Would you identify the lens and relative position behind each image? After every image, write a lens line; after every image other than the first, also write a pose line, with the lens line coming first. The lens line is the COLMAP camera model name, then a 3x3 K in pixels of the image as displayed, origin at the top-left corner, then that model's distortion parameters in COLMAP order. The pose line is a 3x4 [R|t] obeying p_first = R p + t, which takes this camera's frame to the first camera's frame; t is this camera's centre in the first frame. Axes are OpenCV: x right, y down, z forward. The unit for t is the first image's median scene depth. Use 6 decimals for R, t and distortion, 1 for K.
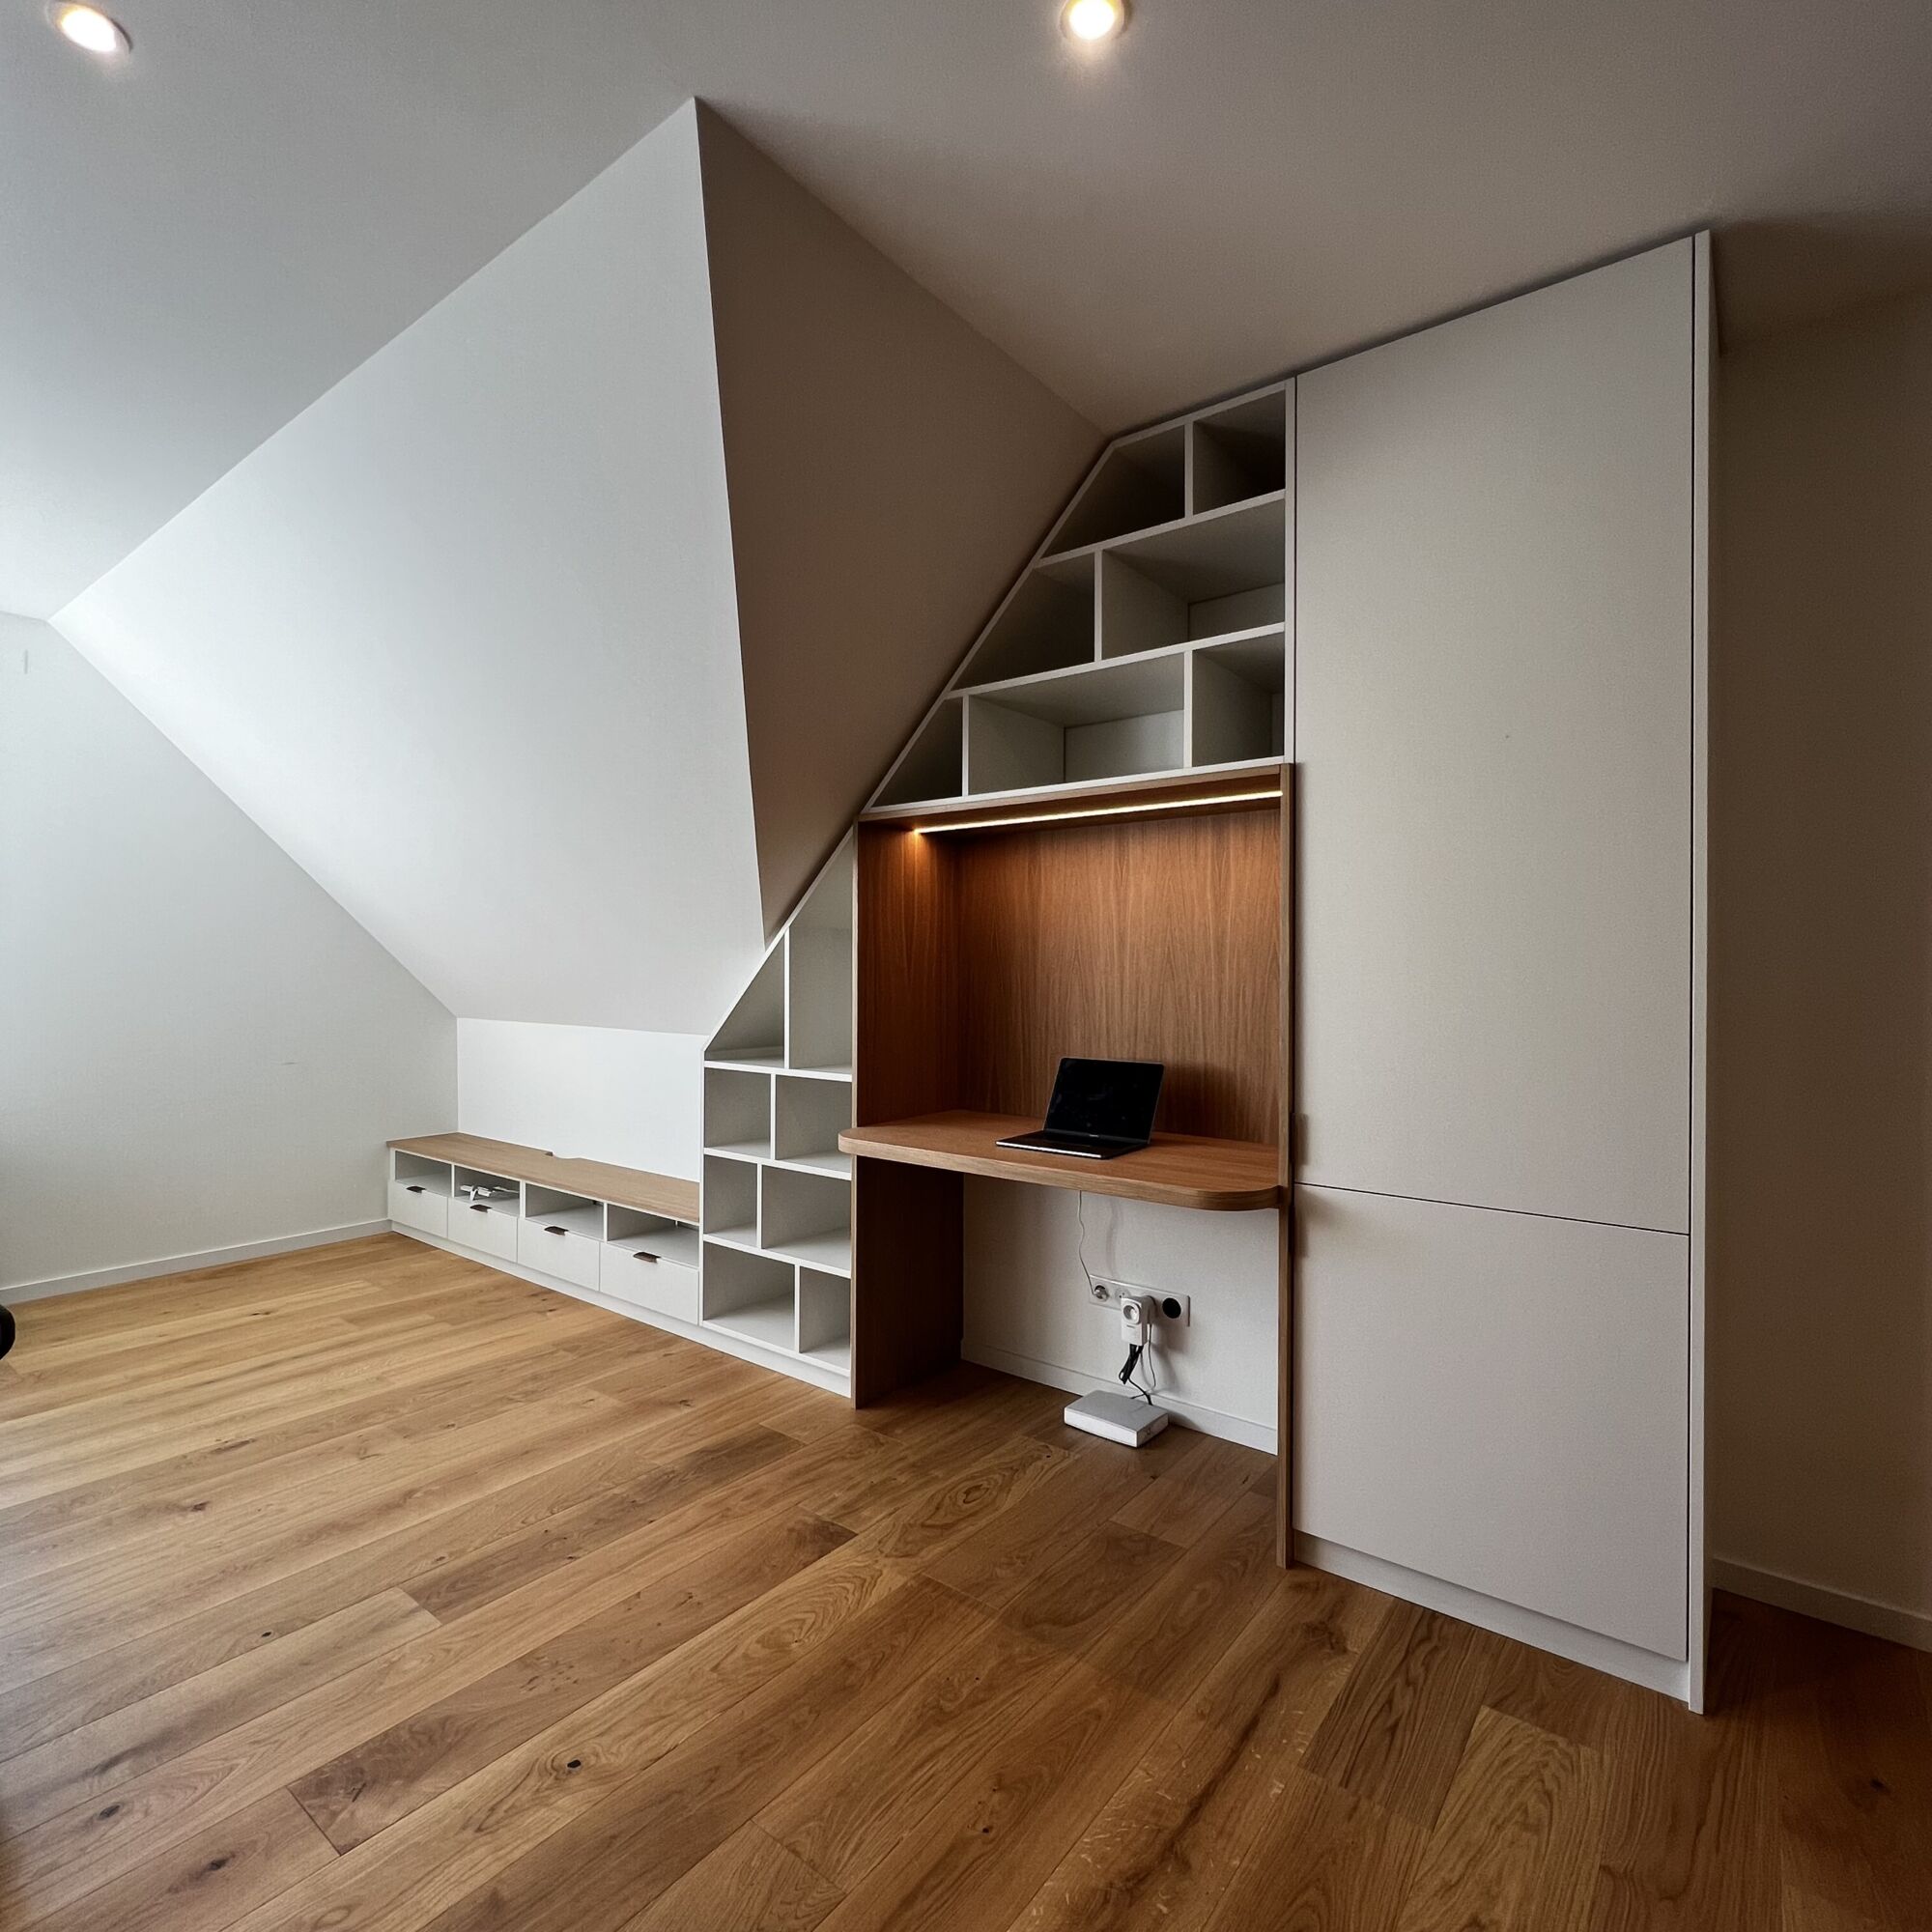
lens RADIAL K [[1024.9, 0, 966.0], [0, 1024.9, 966.0], [0, 0, 1]] dist [-0.001997, 0.000708]
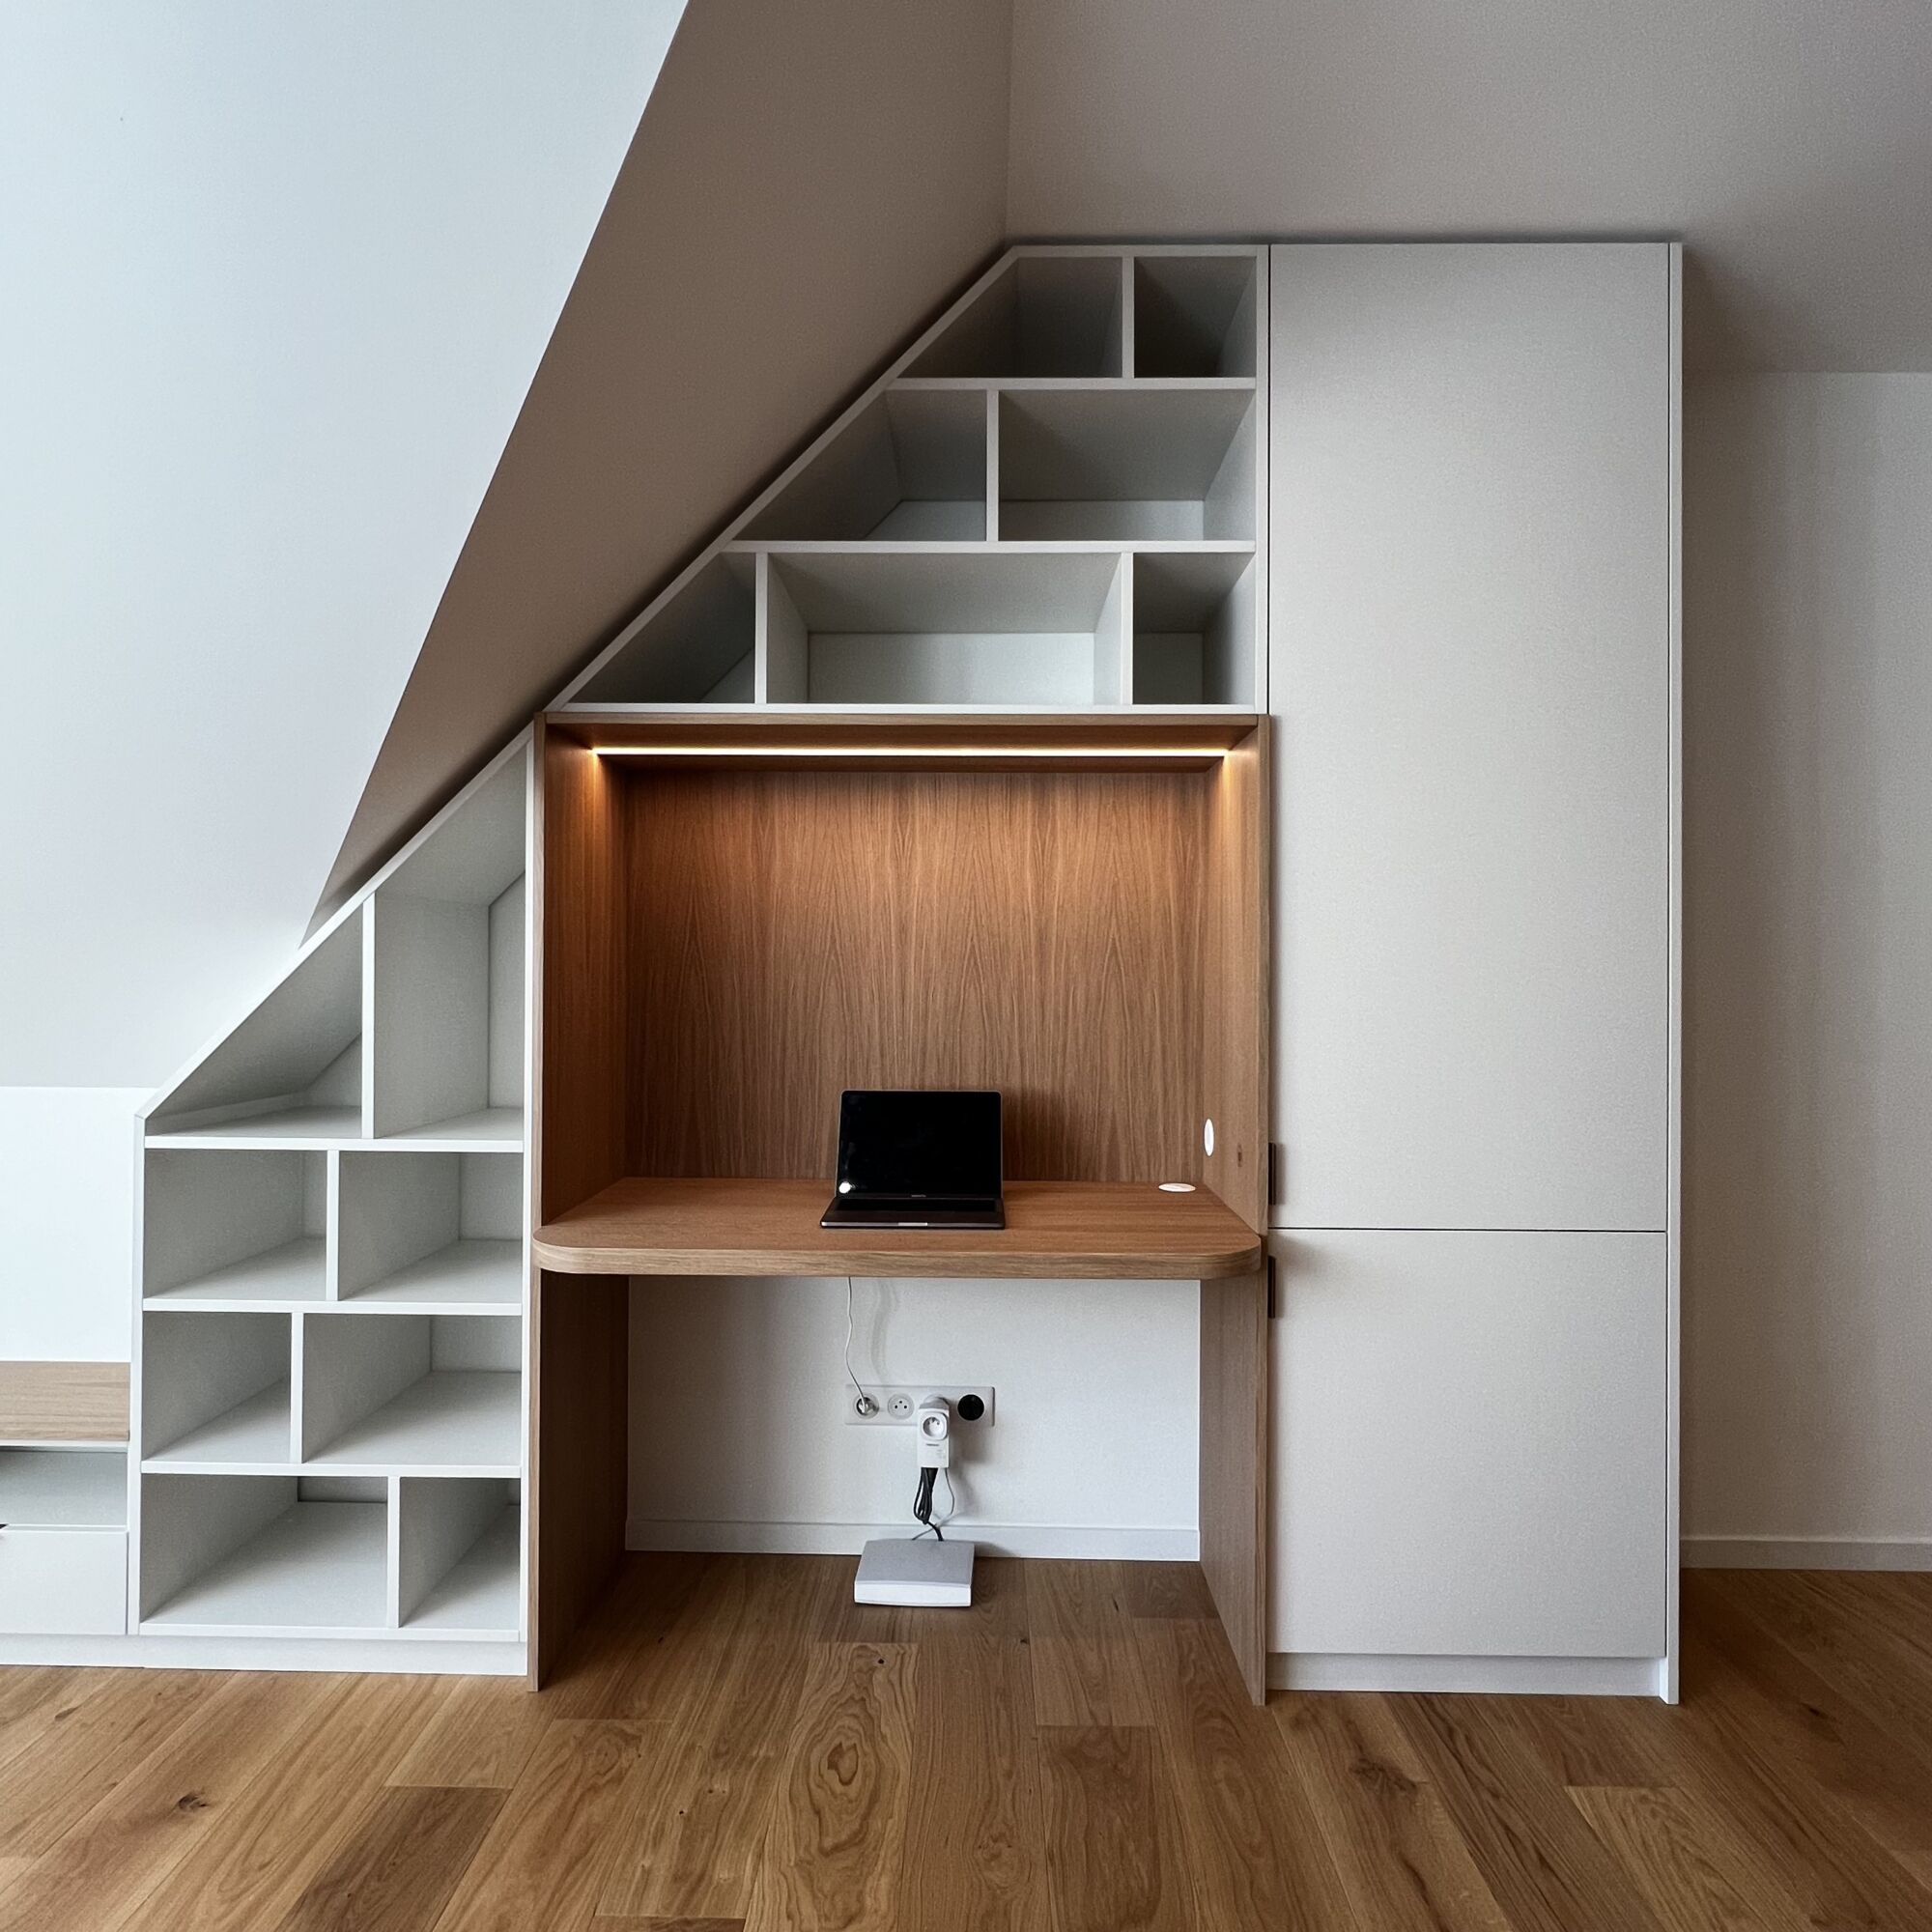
lens RADIAL K [[1139.0, 0, 966.0], [0, 1139.0, 966.0], [0, 0, 1]] dist [-0.006815, 0.003551]
pose [[0.801404, 0.005299, 0.598101, -0.320172], [-0.003659, 0.999985, -0.003957, 0.005486], [-0.598113, 0.000983, 0.801411, 0.320905]]
